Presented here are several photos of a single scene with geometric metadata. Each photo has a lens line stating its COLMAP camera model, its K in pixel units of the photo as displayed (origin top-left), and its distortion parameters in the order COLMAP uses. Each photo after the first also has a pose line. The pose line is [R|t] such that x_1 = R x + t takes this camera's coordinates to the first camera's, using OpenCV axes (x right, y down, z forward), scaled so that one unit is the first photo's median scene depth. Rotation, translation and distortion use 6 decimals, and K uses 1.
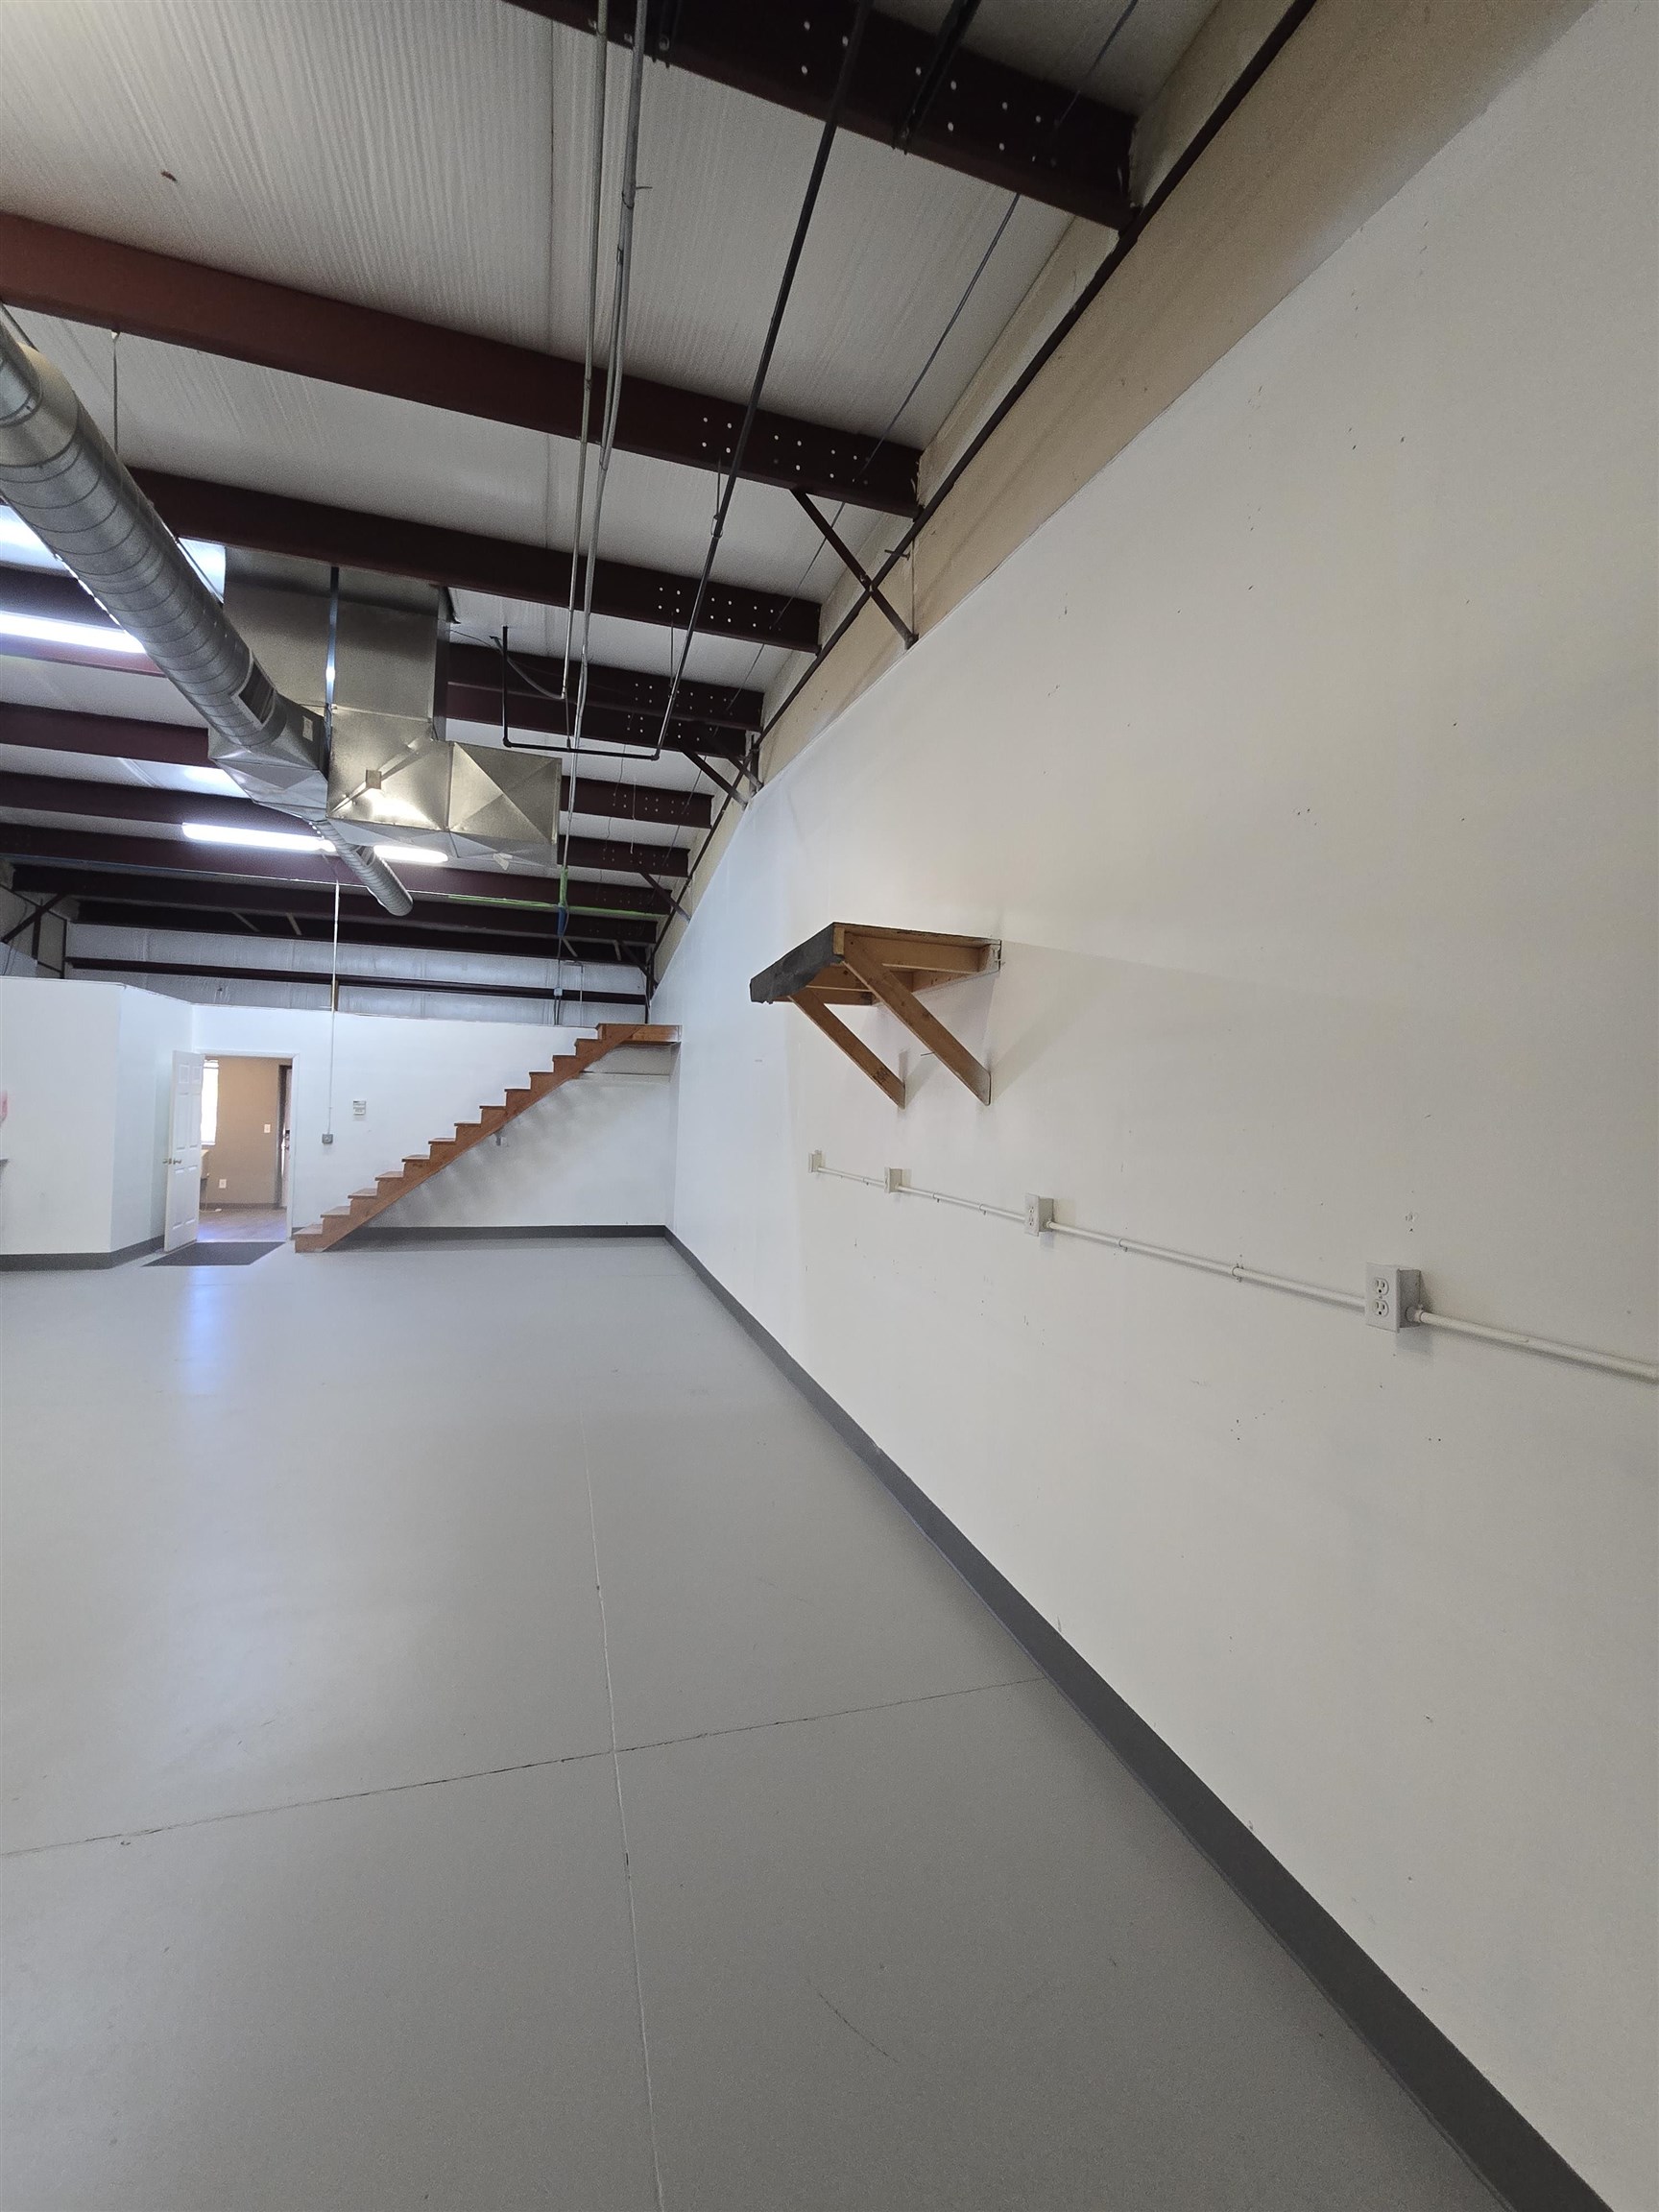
lens RADIAL K [[903.4, 0, 813.7], [0, 903.4, 1113.3], [0, 0, 1]] dist [-0.007525, 0.001855]
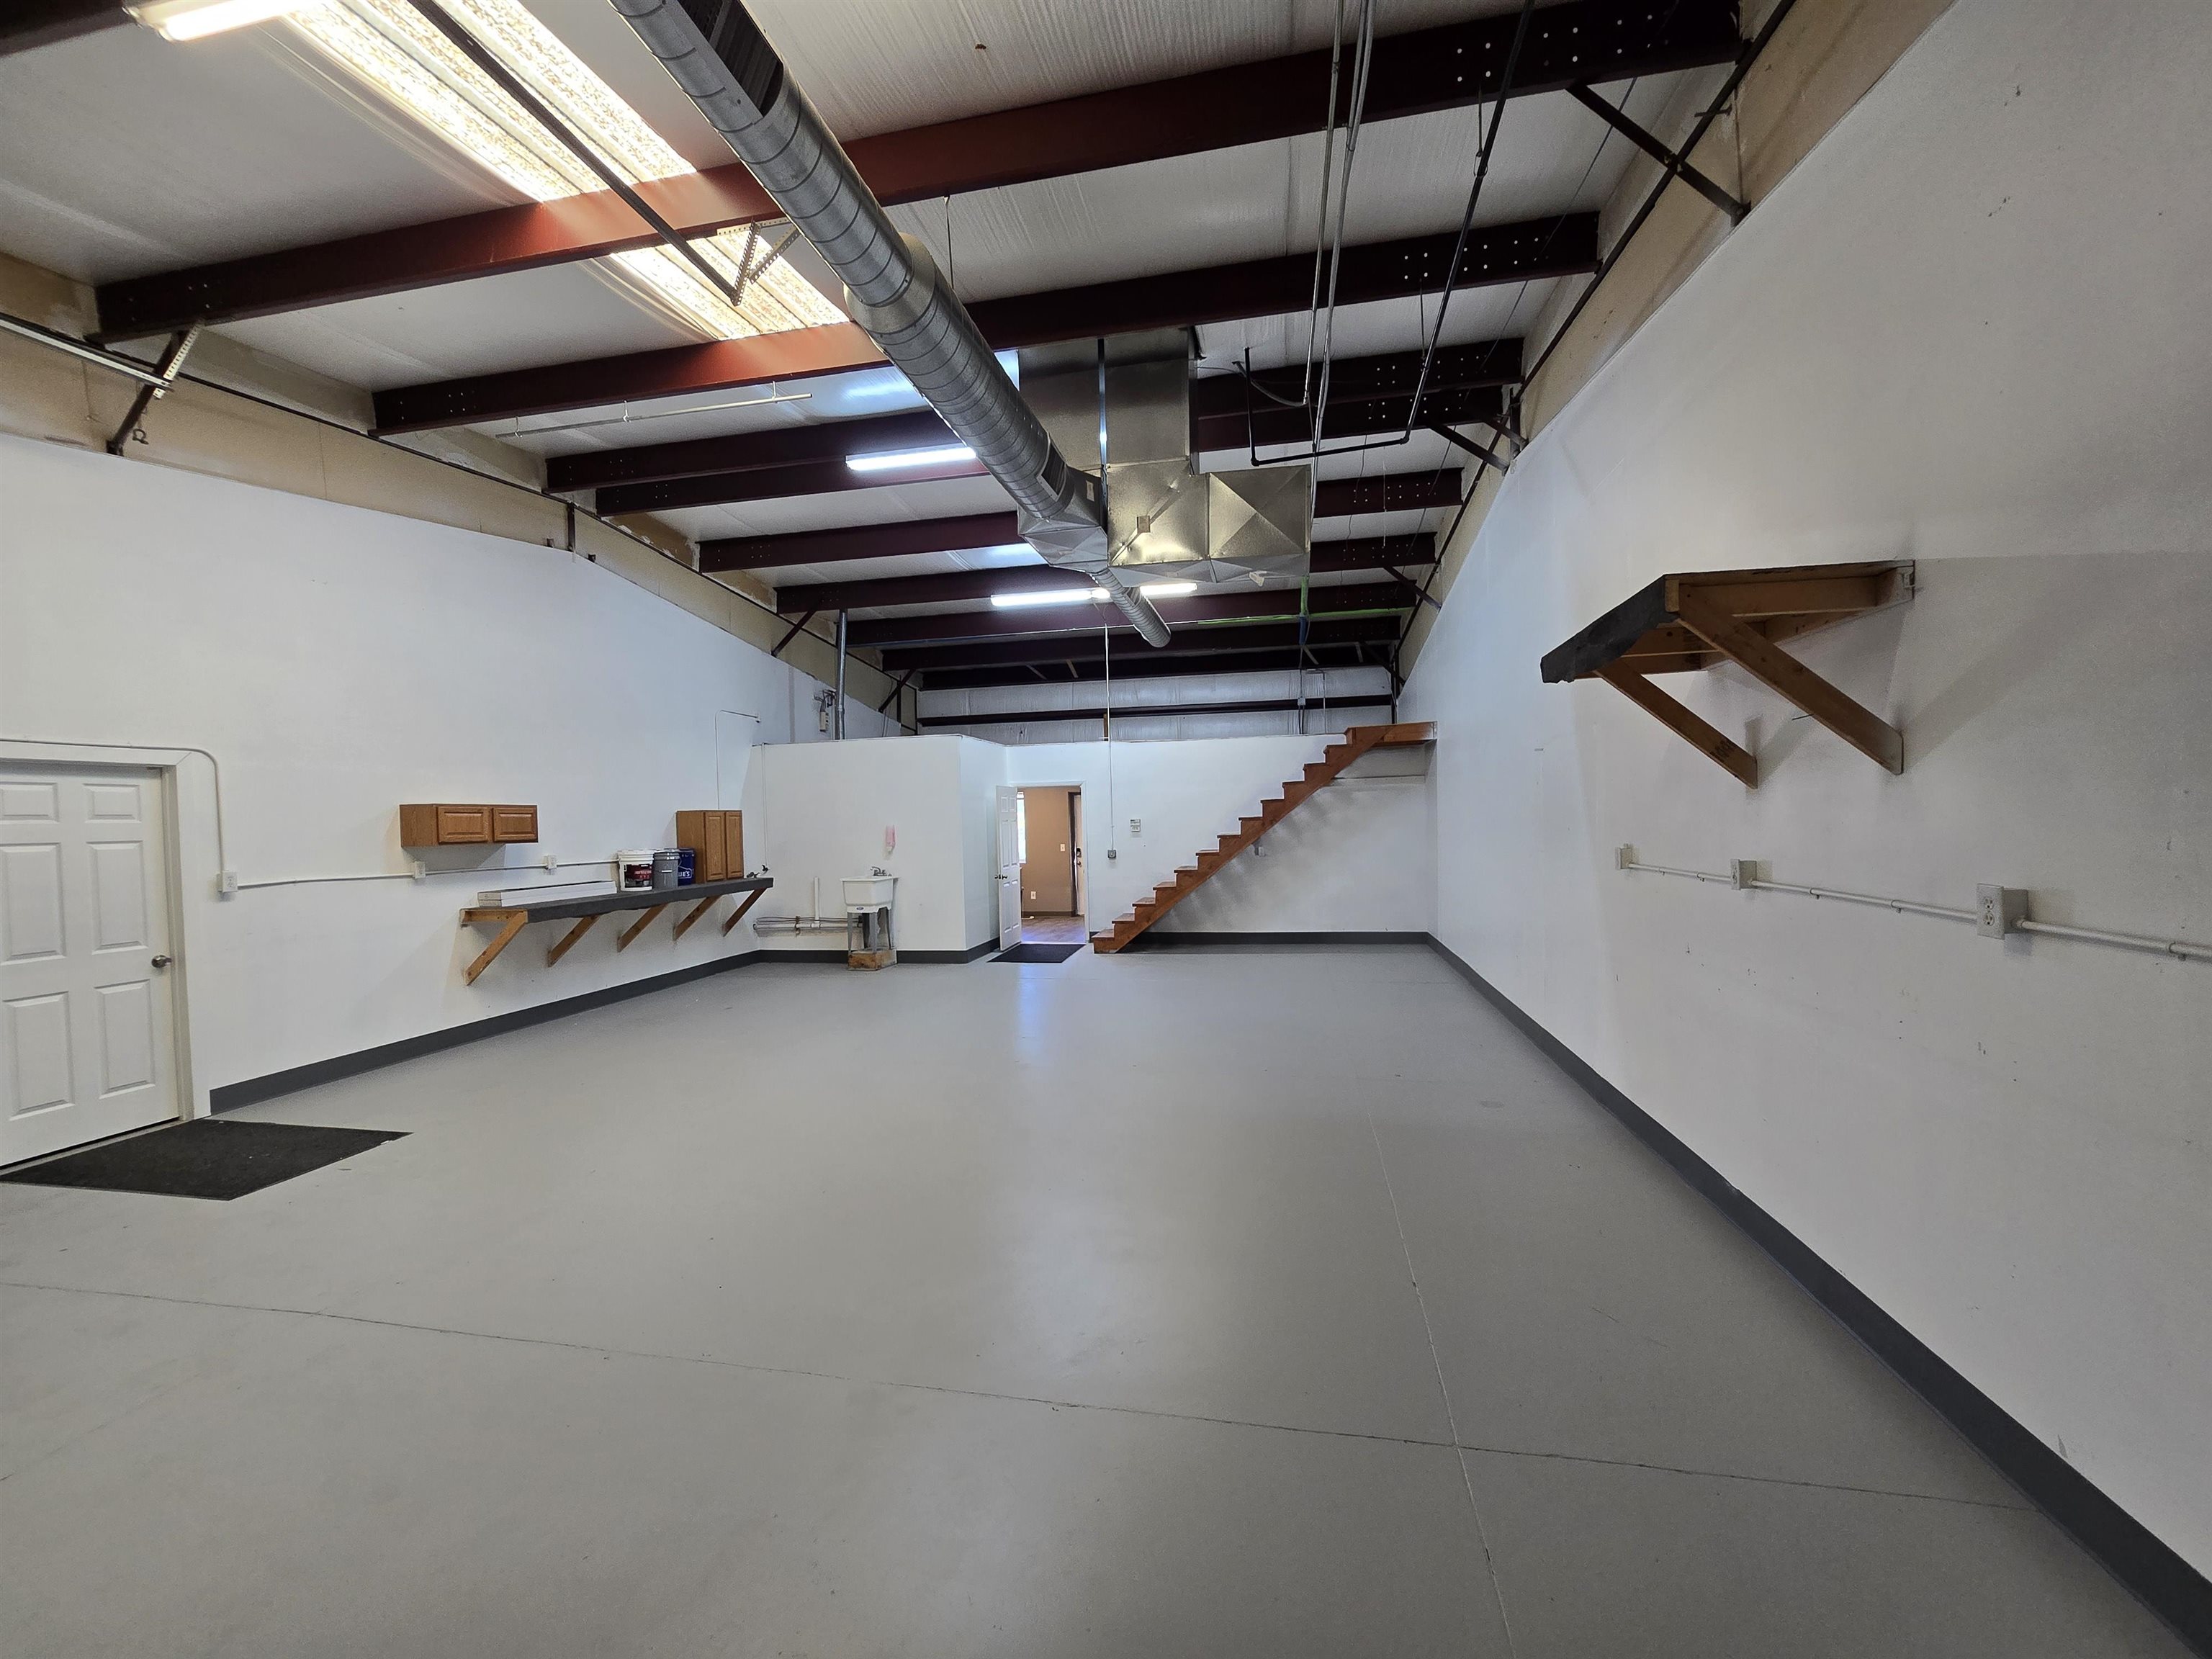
lens RADIAL K [[903.4, 0, 1089.7], [0, 903.4, 858.6], [0, 0, 1]] dist [-0.007525, 0.001855]
pose [[0.876479, -0.033248, -0.480291, -0.027471], [0.052368, 0.998277, 0.026460, 0.003444], [0.478584, -0.048344, 0.876710, -0.014528]]
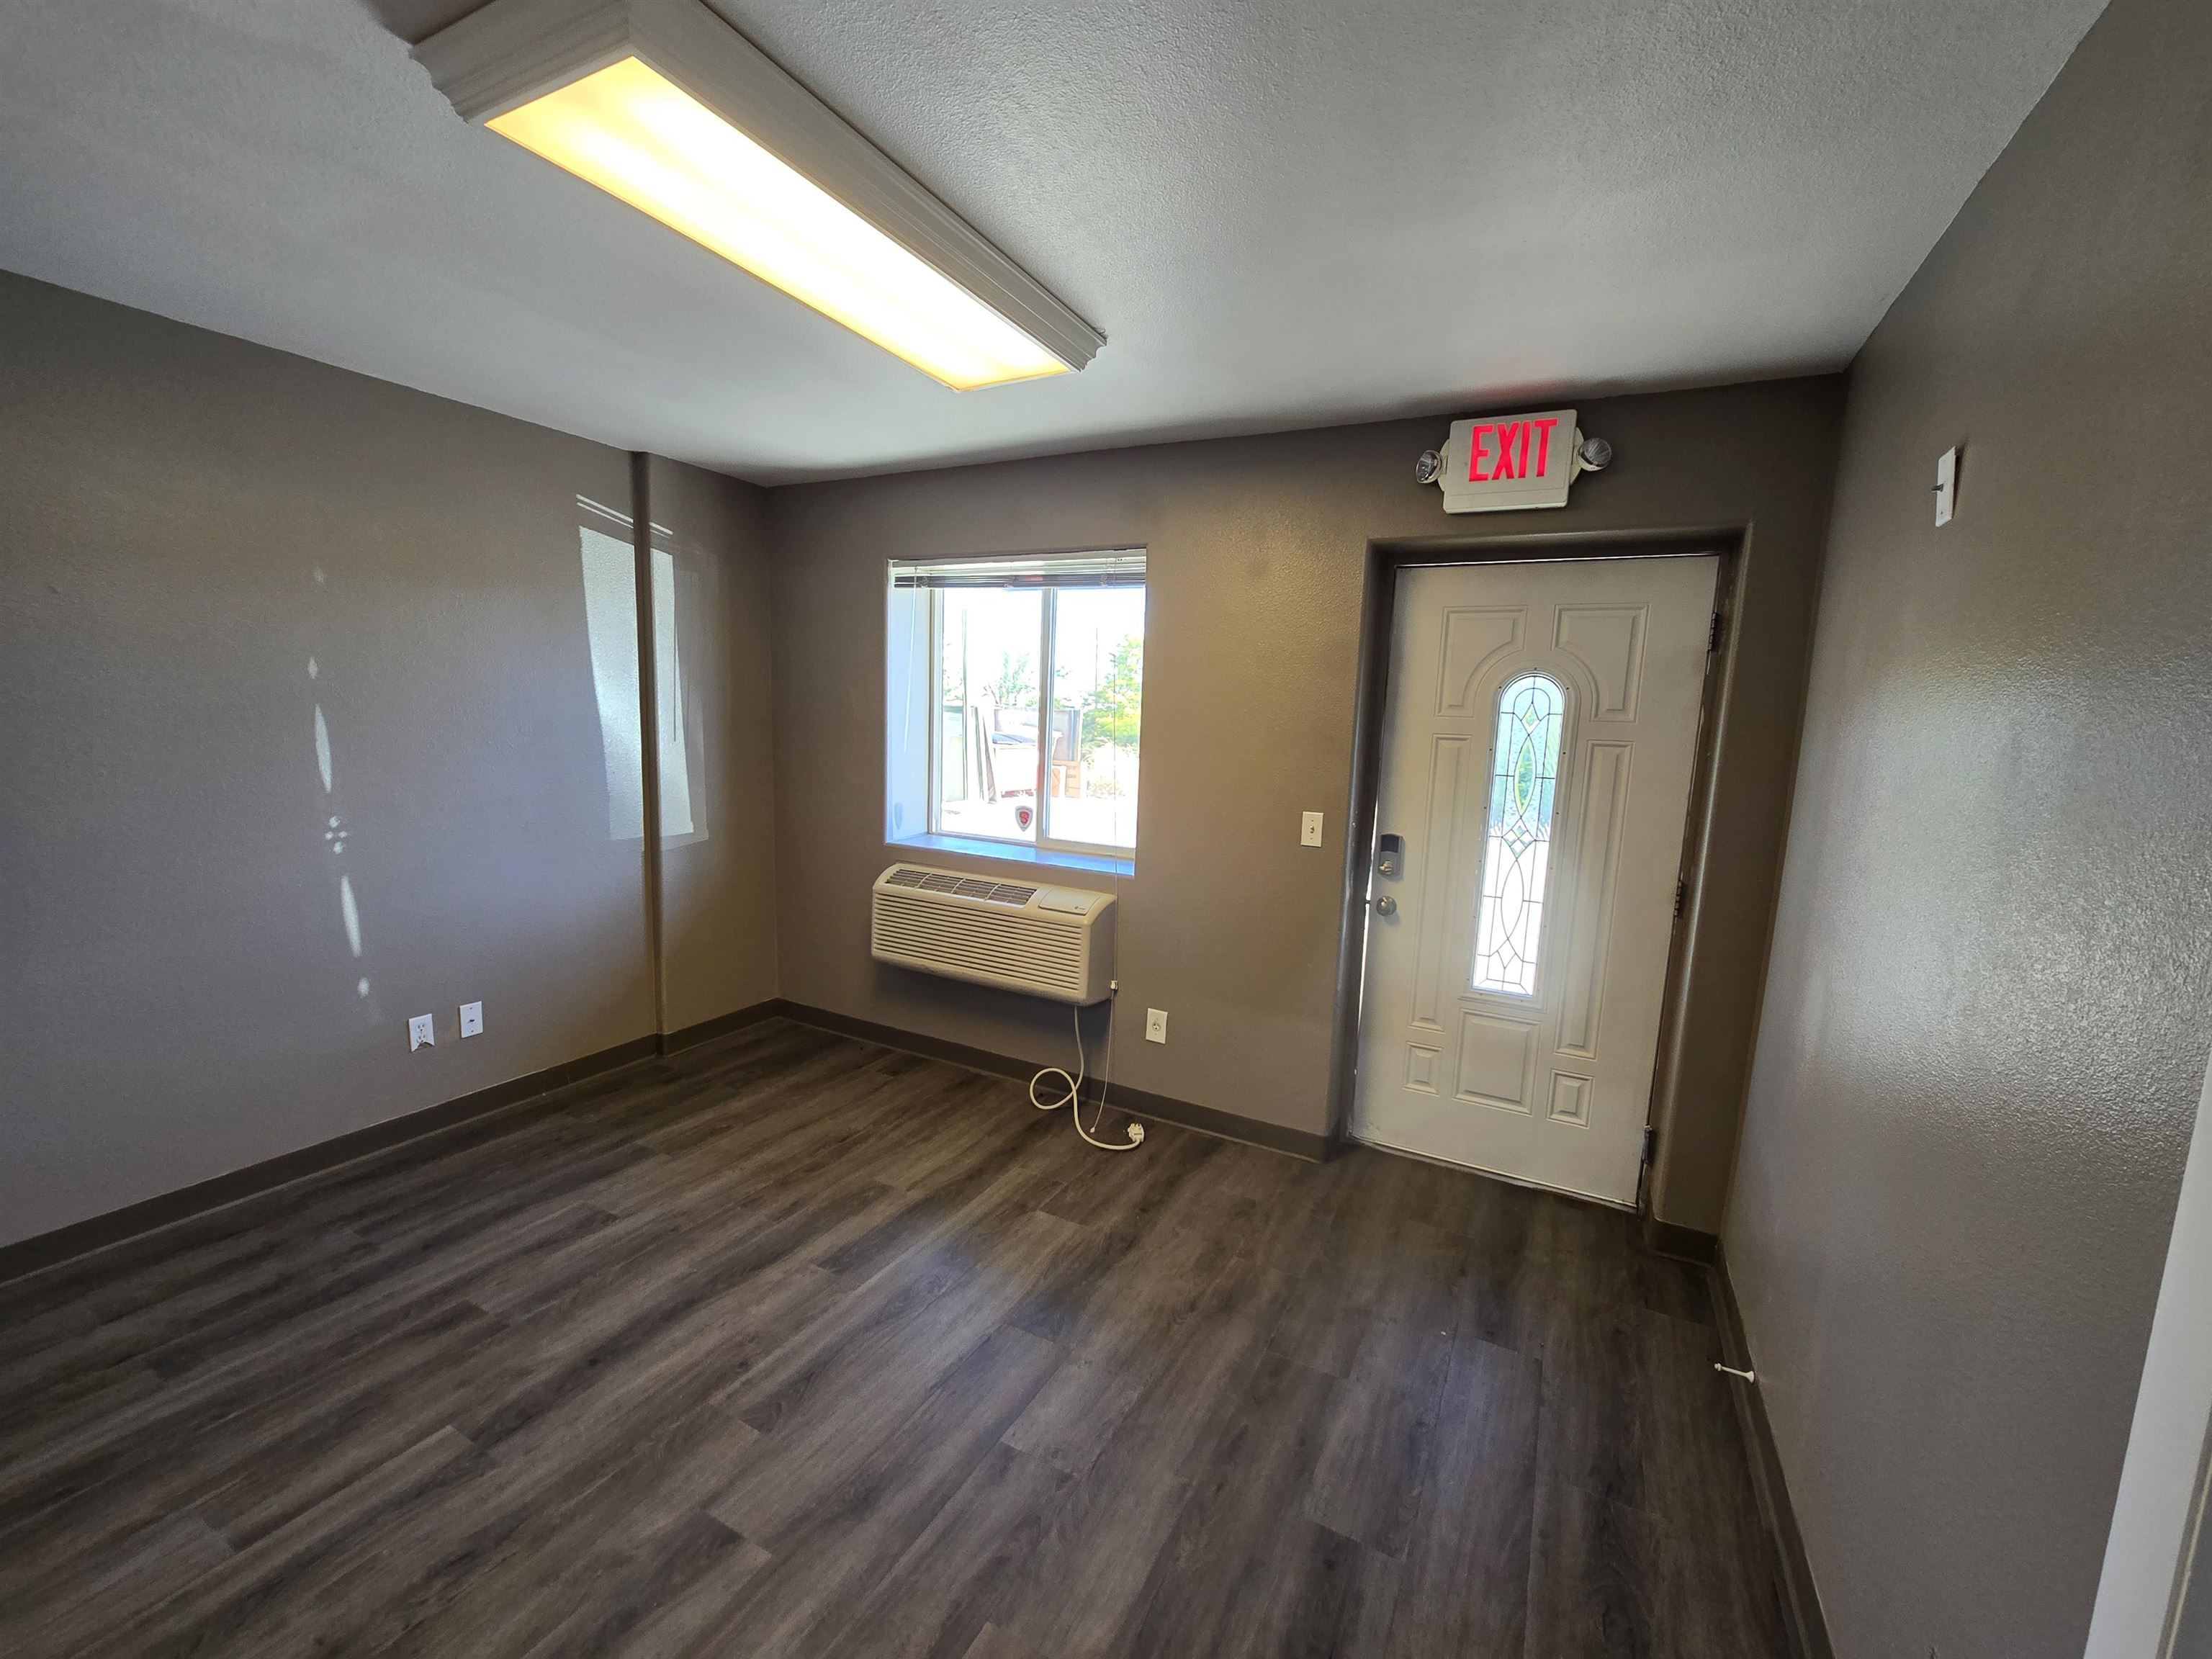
lens RADIAL K [[903.4, 0, 1093.5], [0, 903.4, 842.4], [0, 0, 1]] dist [-0.007525, 0.001855]
pose [[0.706830, 0.089393, -0.701713, -0.847650], [-0.012470, 0.993404, 0.113991, -0.009027], [0.707274, -0.071822, 0.703282, 1.397800]]
